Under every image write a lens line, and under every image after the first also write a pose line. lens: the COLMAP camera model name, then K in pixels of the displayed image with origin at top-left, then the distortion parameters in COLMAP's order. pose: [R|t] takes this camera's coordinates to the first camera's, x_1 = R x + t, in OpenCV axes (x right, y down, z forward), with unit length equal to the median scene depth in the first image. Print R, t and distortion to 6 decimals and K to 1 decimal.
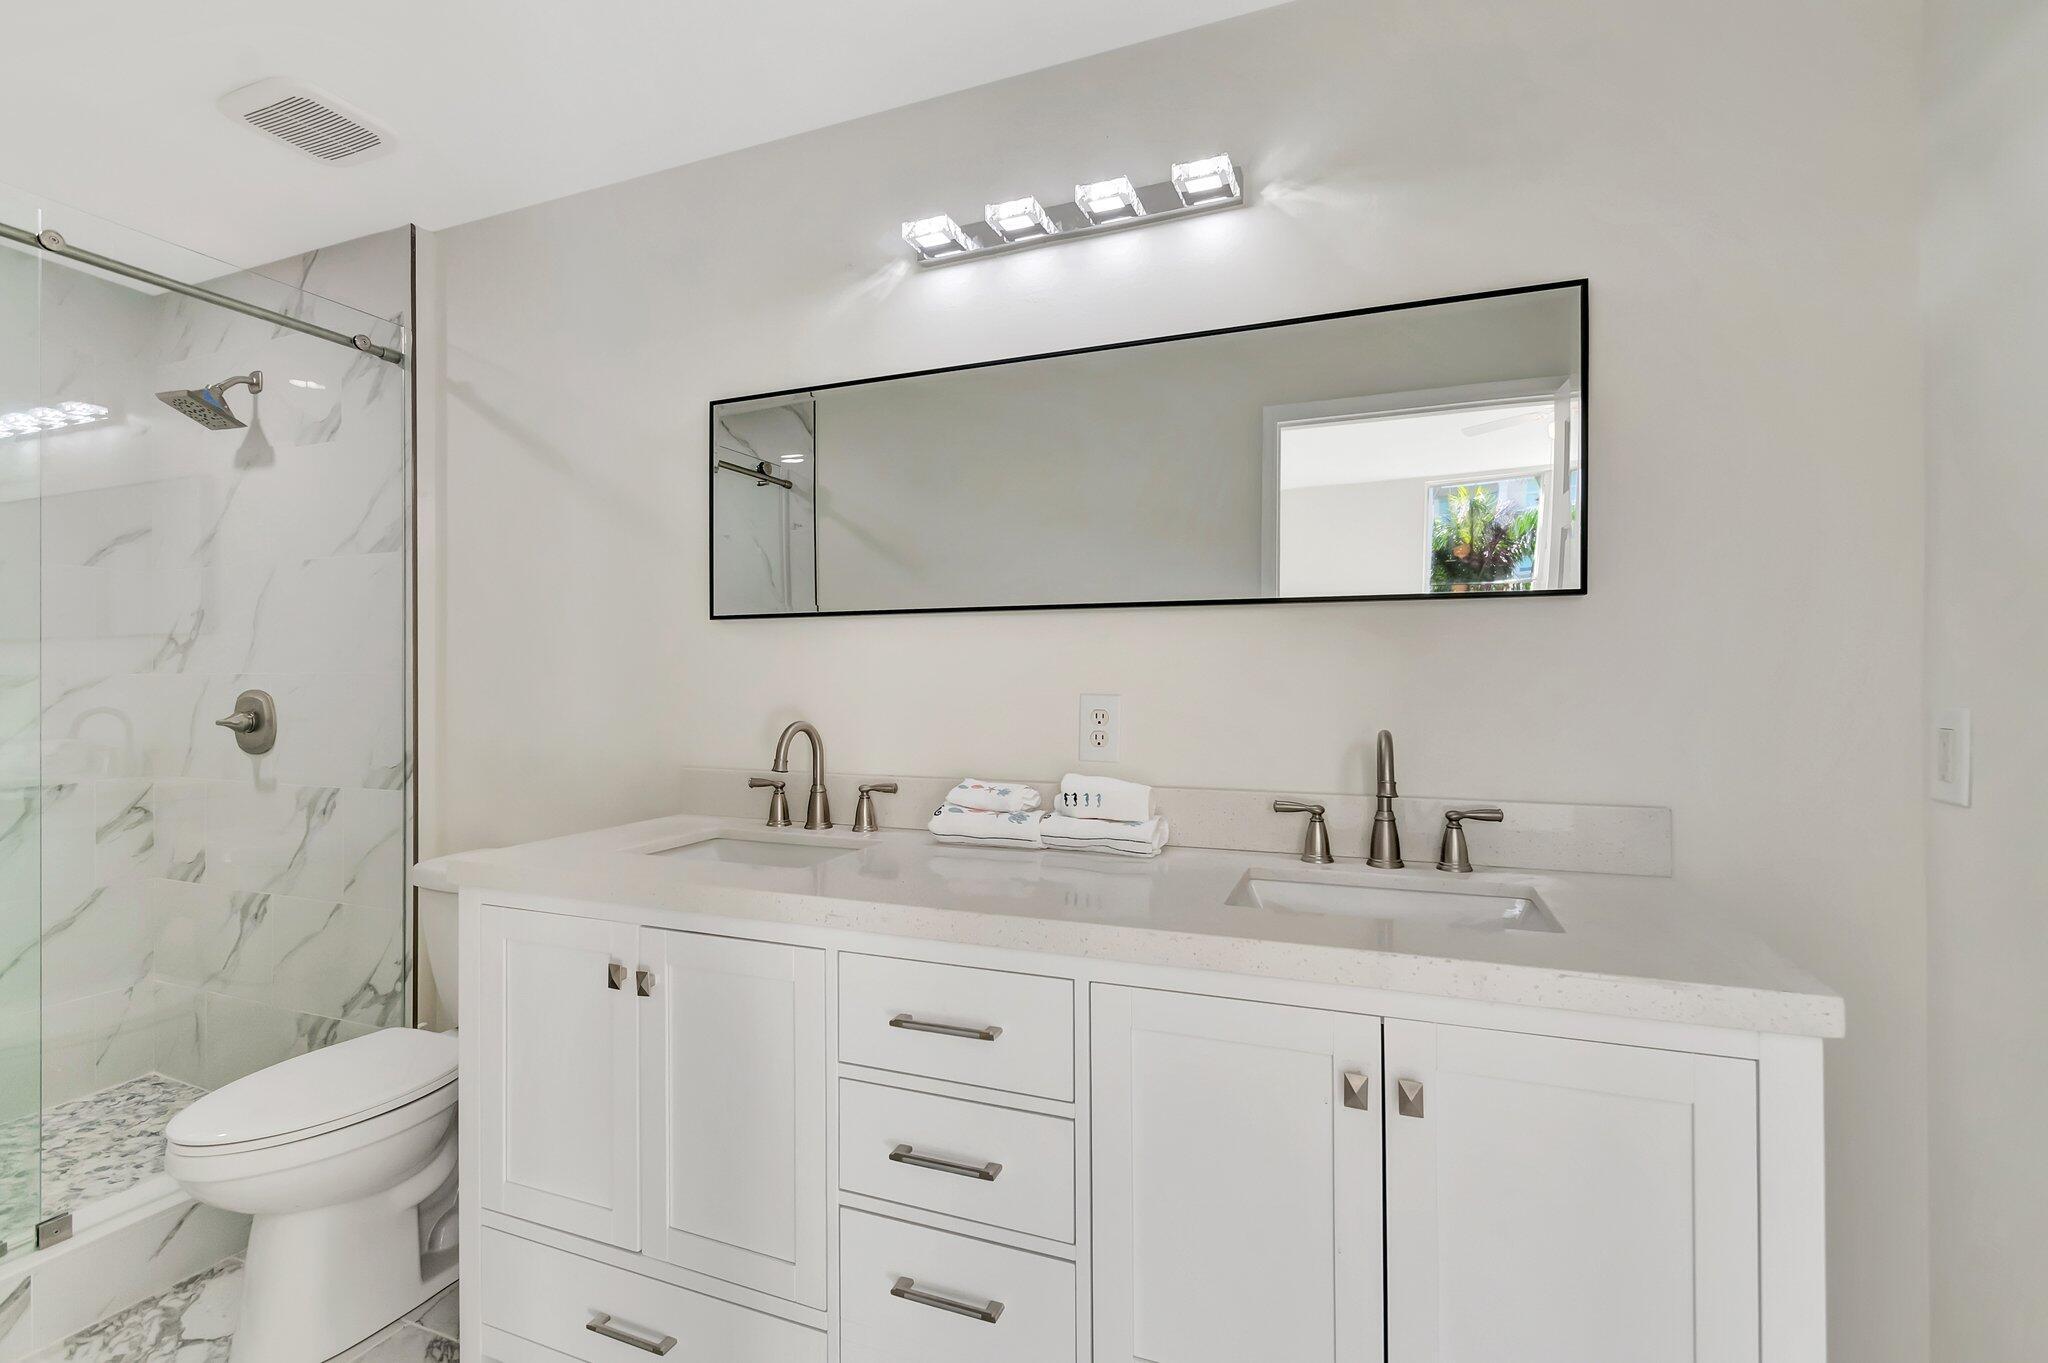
lens RADIAL K [[907.6, 0, 1033.2], [0, 907.6, 681.3], [0, 0, 1]] dist [0.007851, -0.004442]
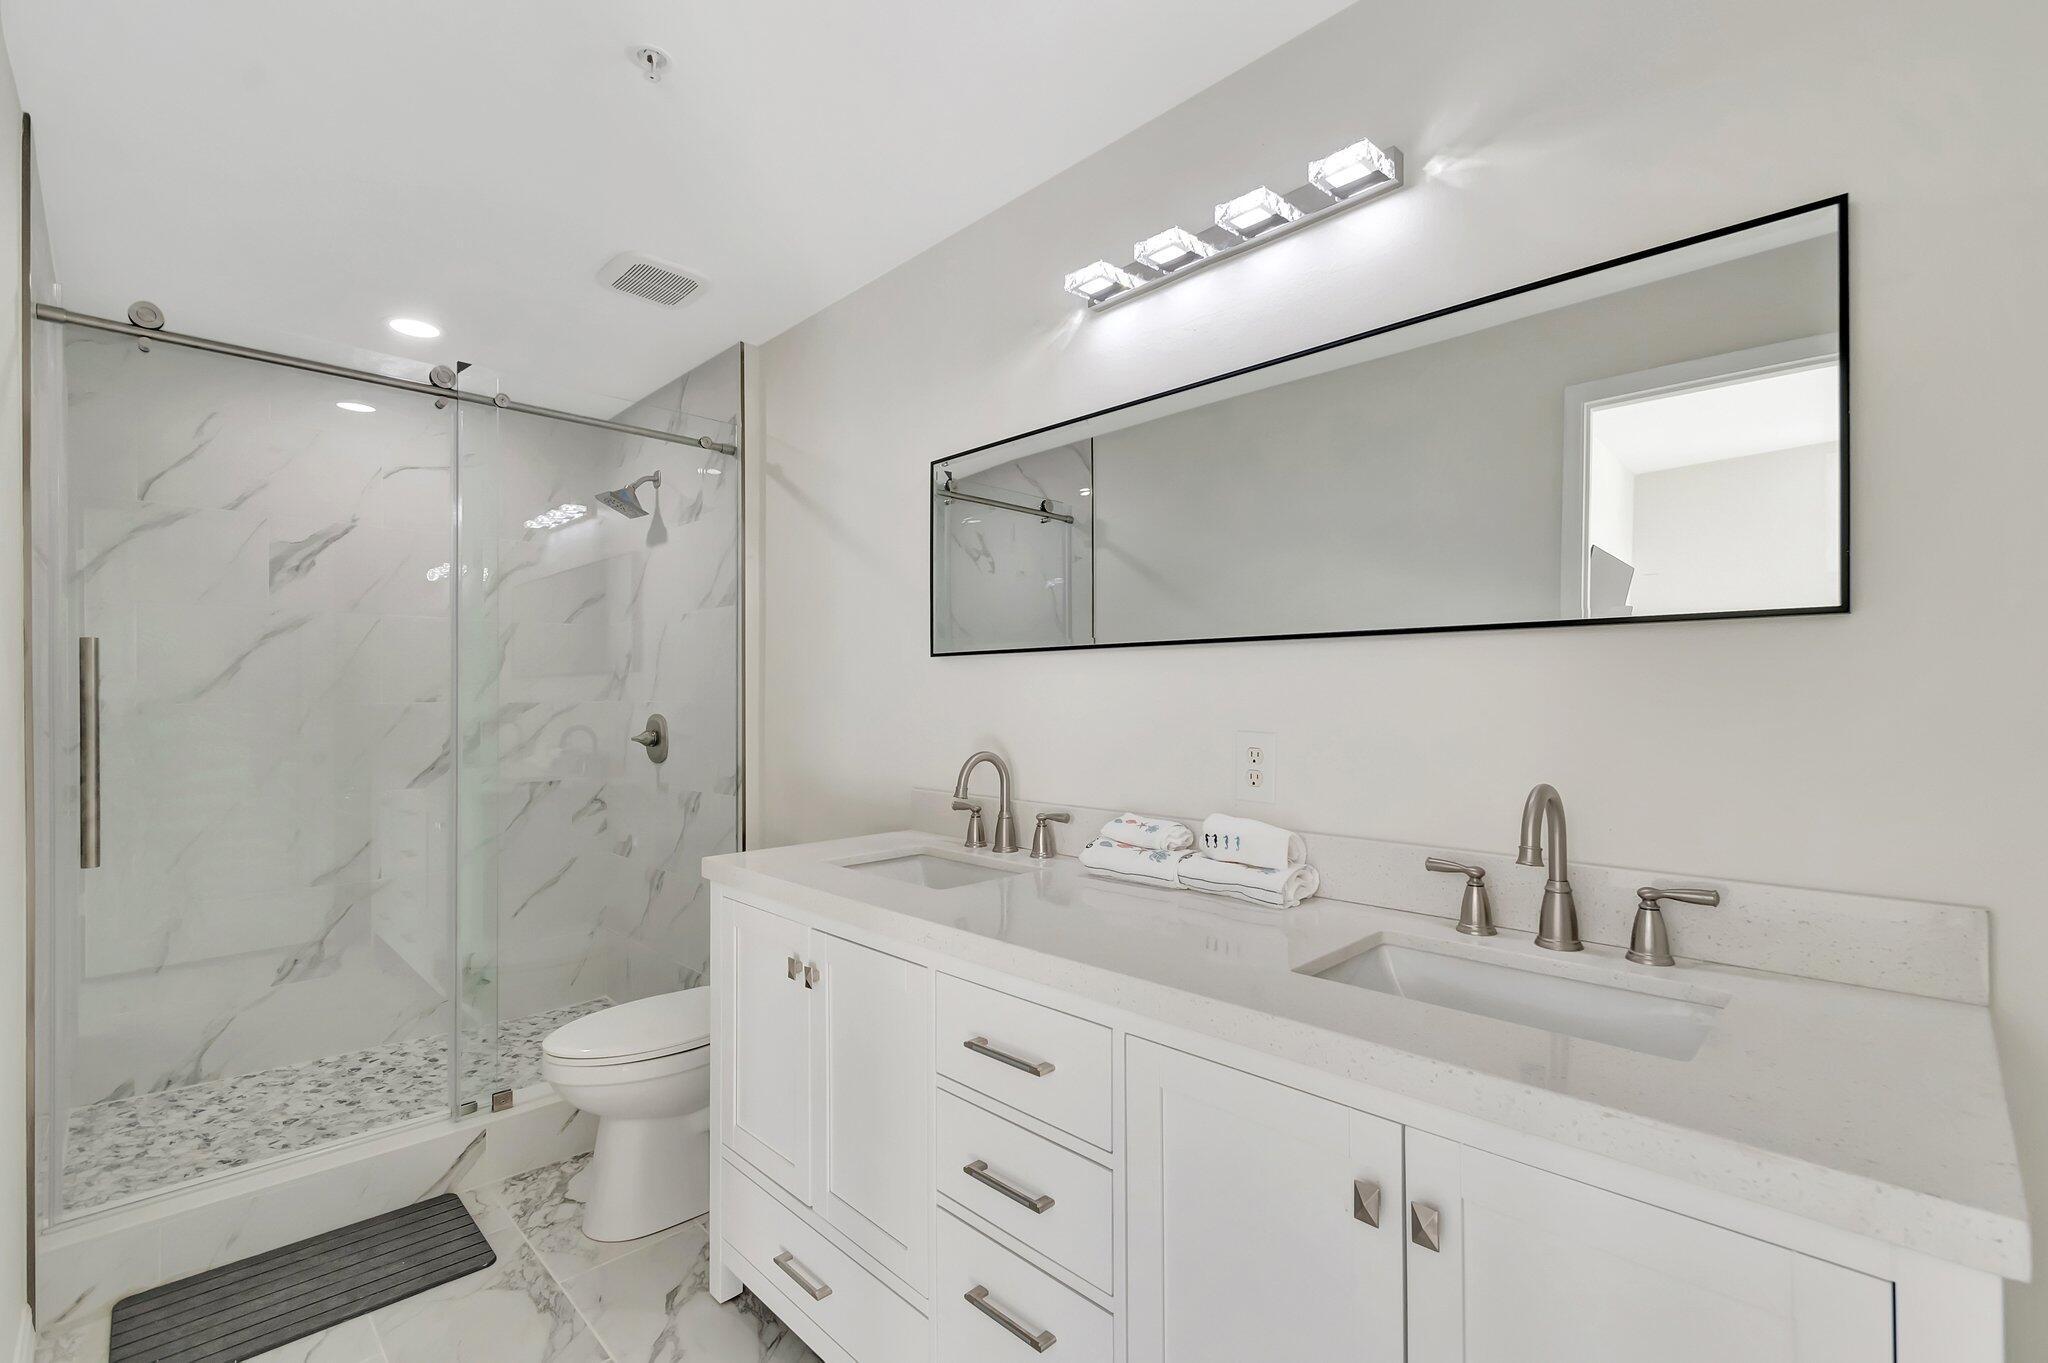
lens RADIAL K [[907.6, 0, 1058.7], [0, 907.6, 690.5], [0, 0, 1]] dist [0.007851, -0.004442]
pose [[0.916201, -0.002378, -0.400711, 0.272107], [0.001316, 0.999995, -0.002926, -0.026829], [0.400716, 0.002153, 0.916200, 0.046492]]
